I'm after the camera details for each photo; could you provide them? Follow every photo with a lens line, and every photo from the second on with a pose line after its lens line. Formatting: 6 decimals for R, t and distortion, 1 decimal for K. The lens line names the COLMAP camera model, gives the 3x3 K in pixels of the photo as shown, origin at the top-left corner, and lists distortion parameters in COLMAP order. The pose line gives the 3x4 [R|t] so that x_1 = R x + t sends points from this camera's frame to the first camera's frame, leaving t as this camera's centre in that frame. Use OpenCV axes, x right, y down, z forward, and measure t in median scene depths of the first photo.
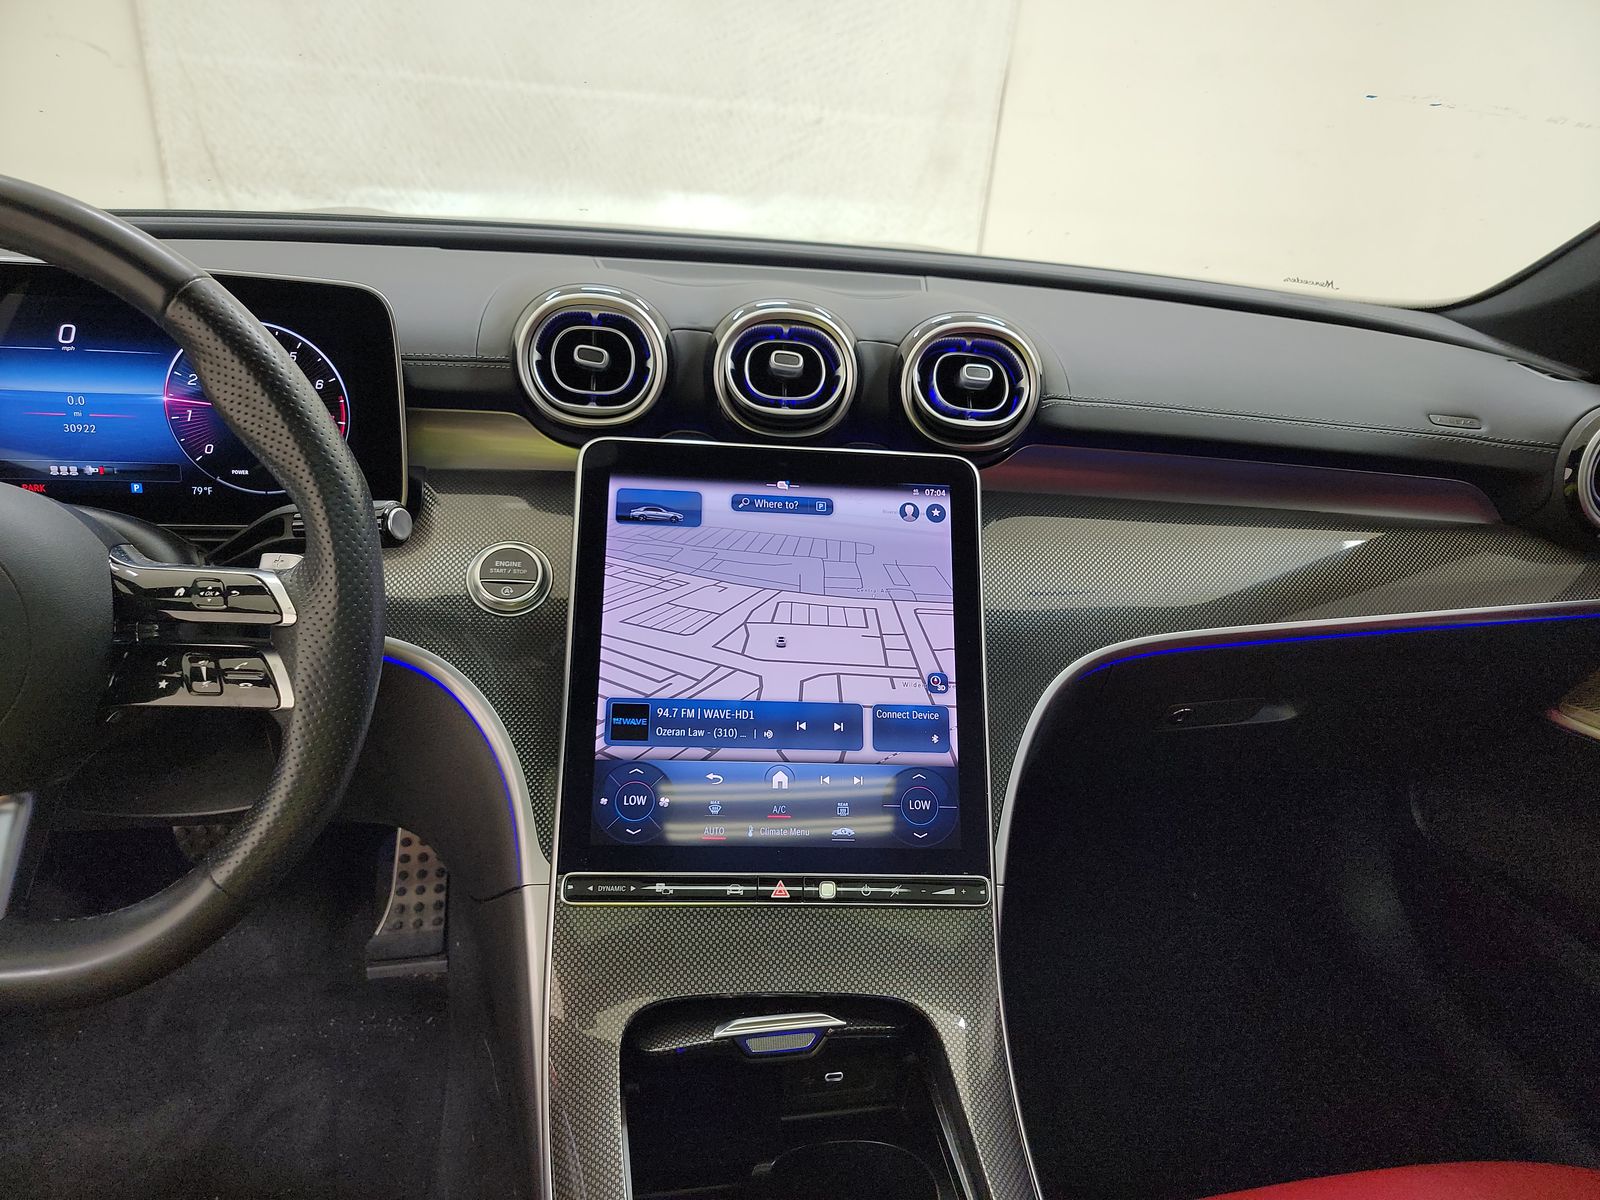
lens RADIAL K [[1144.8, 0, 805.0], [0, 1144.8, 605.9], [0, 0, 1]] dist [0.019847, -0.016313]
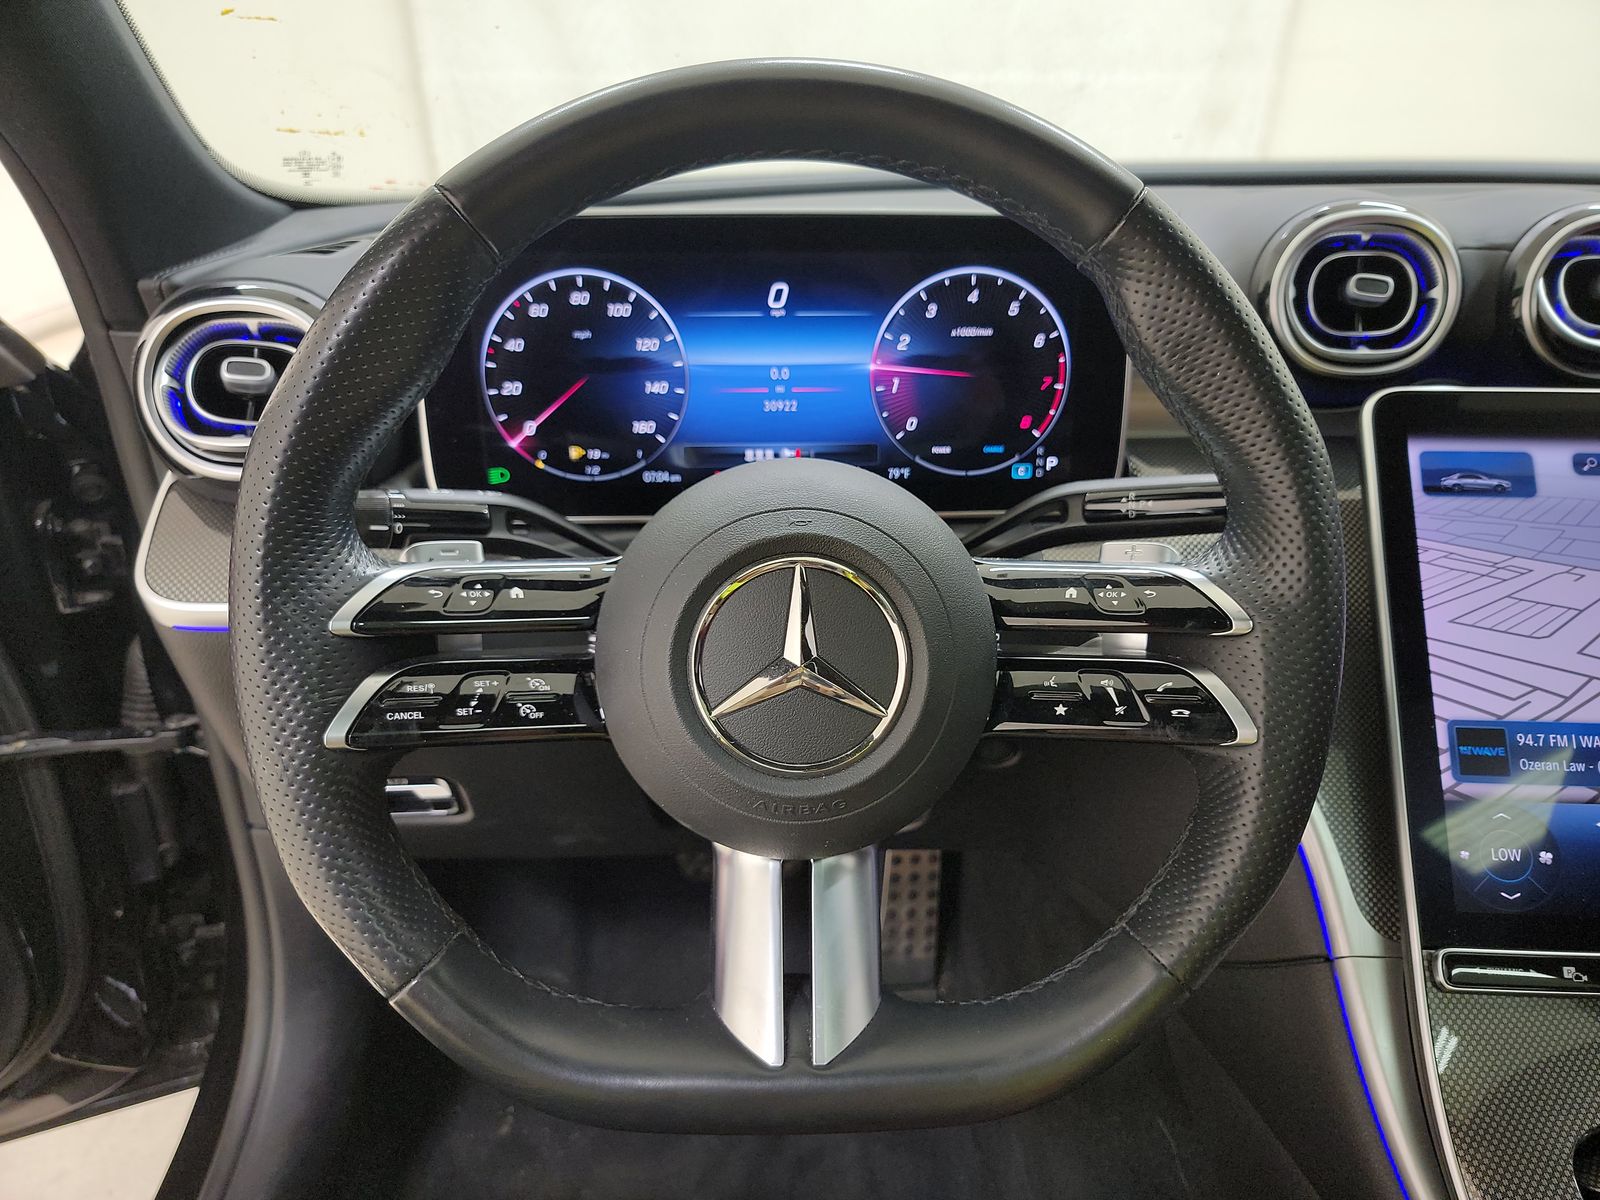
lens RADIAL K [[1144.8, 0, 799.2], [0, 1144.8, 588.8], [0, 0, 1]] dist [0.019847, -0.016313]
pose [[0.983466, -0.016571, -0.180335, -0.448613], [0.015534, 0.999854, -0.007158, -0.009608], [0.180427, 0.004238, 0.983579, 0.149476]]
